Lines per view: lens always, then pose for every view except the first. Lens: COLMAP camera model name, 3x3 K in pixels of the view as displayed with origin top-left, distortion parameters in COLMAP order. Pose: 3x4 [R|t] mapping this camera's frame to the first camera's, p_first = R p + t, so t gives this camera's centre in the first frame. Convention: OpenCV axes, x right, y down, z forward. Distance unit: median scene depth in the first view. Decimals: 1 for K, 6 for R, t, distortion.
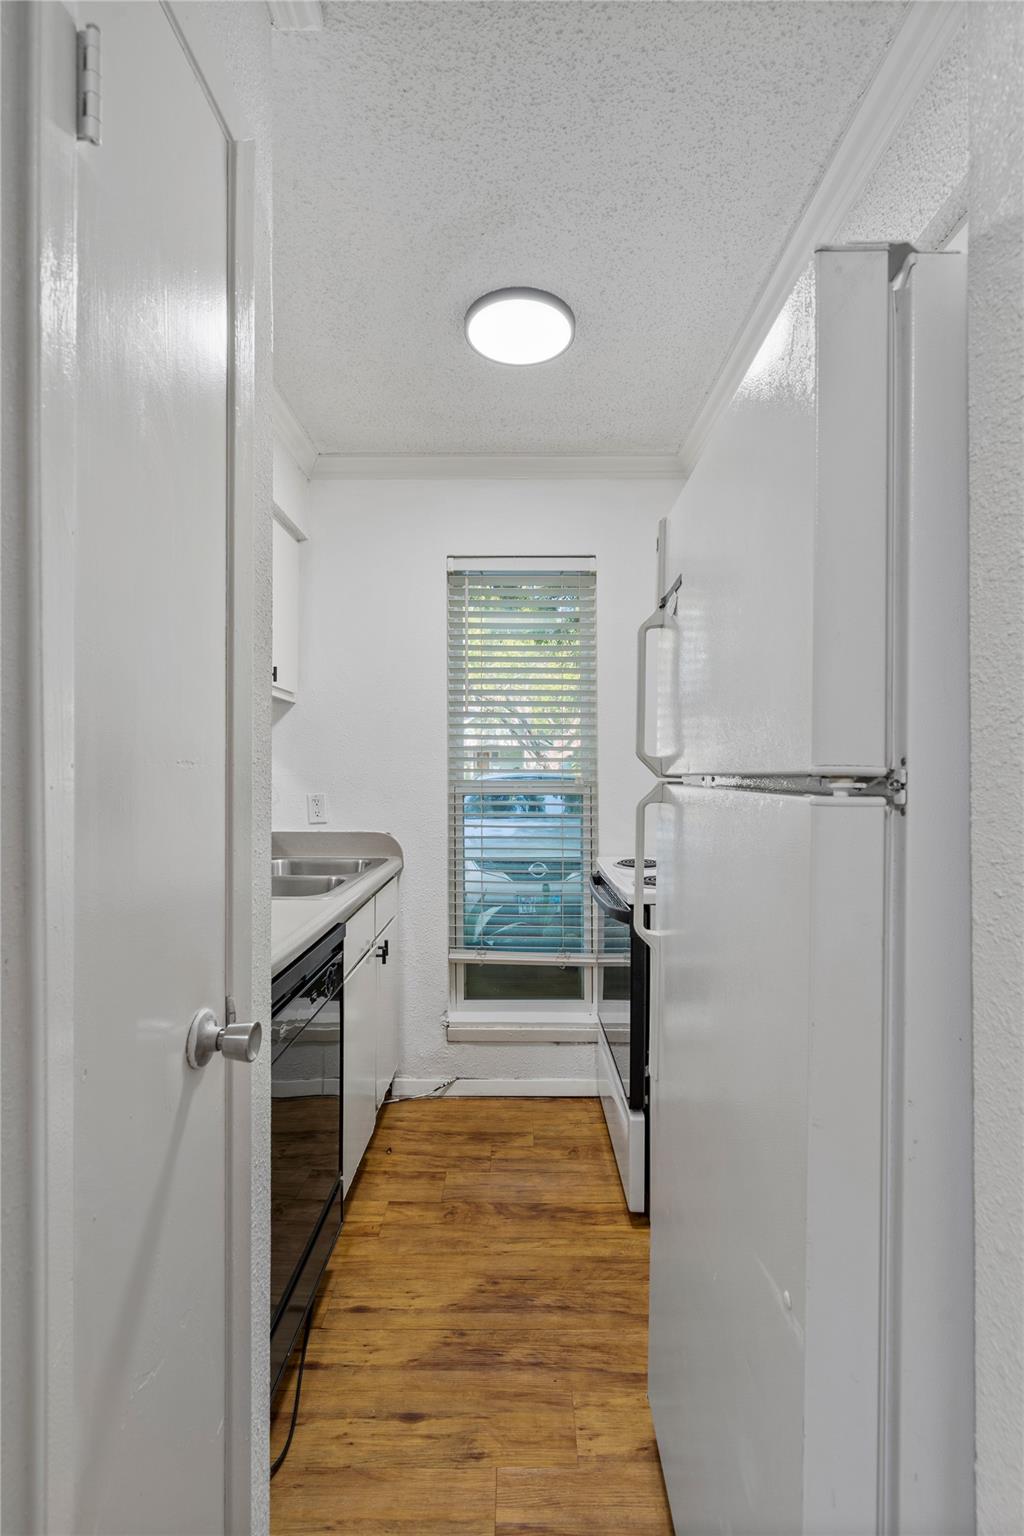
lens RADIAL K [[695.3, 0, 511.4], [0, 695.3, 767.9], [0, 0, 1]] dist [-0.004657, 0.000796]
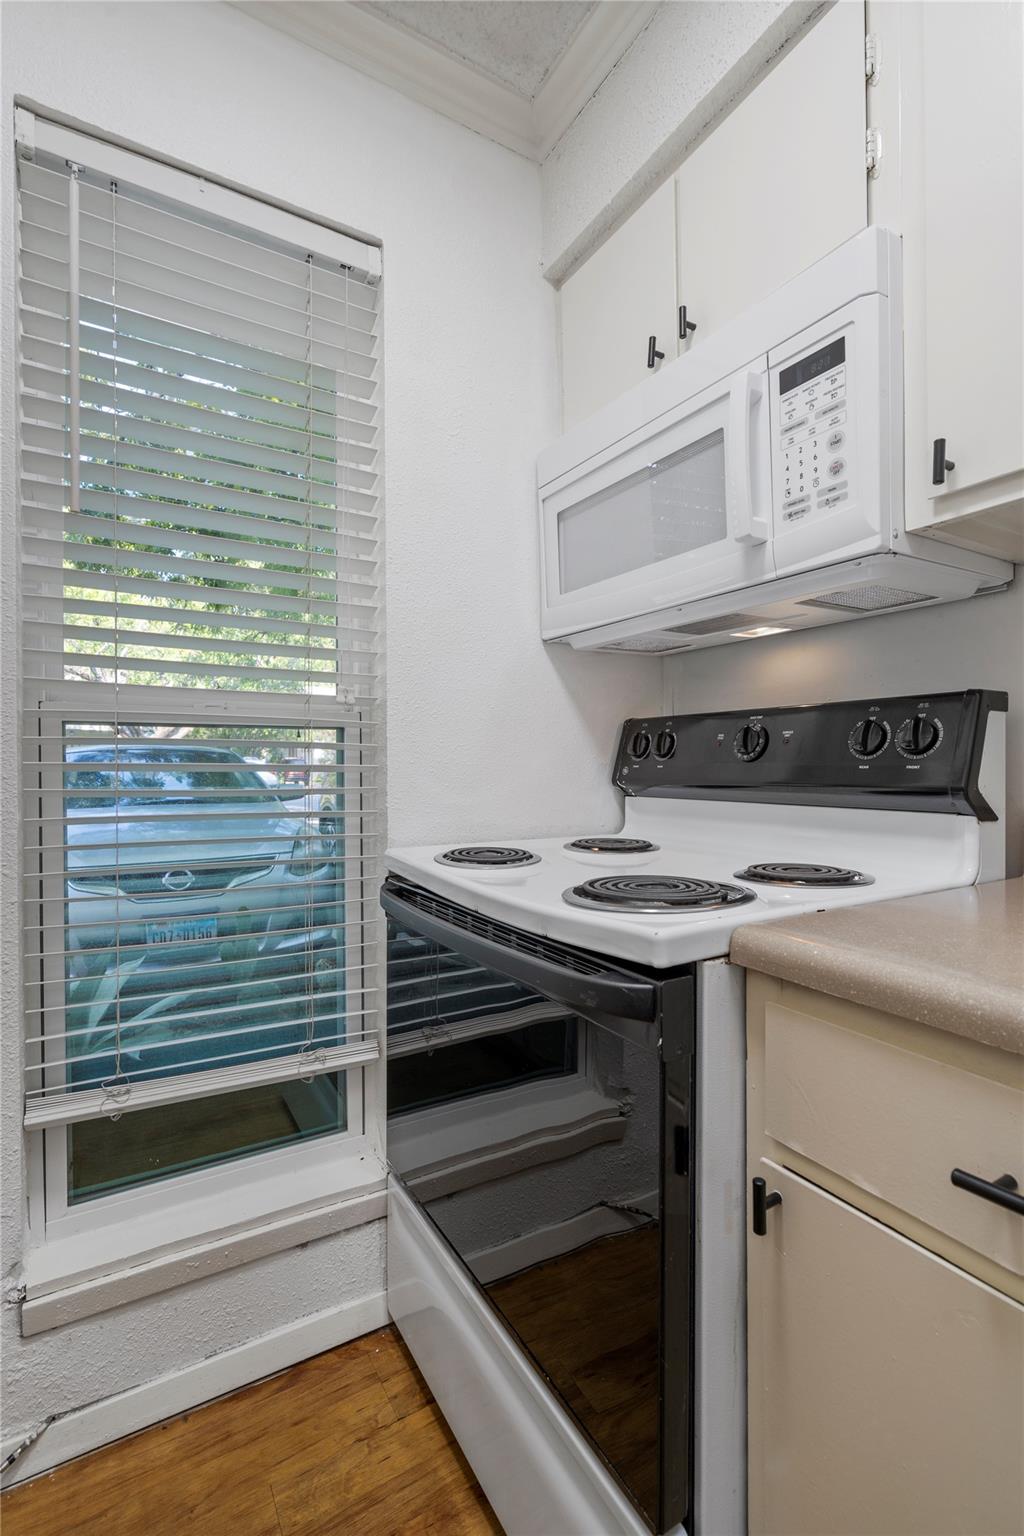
lens RADIAL K [[695.3, 0, 519.8], [0, 695.3, 767.0], [0, 0, 1]] dist [-0.004657, 0.000796]
pose [[0.857651, -0.003990, 0.514217, -0.049956], [0.001050, 0.999981, 0.006007, 0.065228], [-0.514231, -0.004612, 0.857639, 0.518753]]
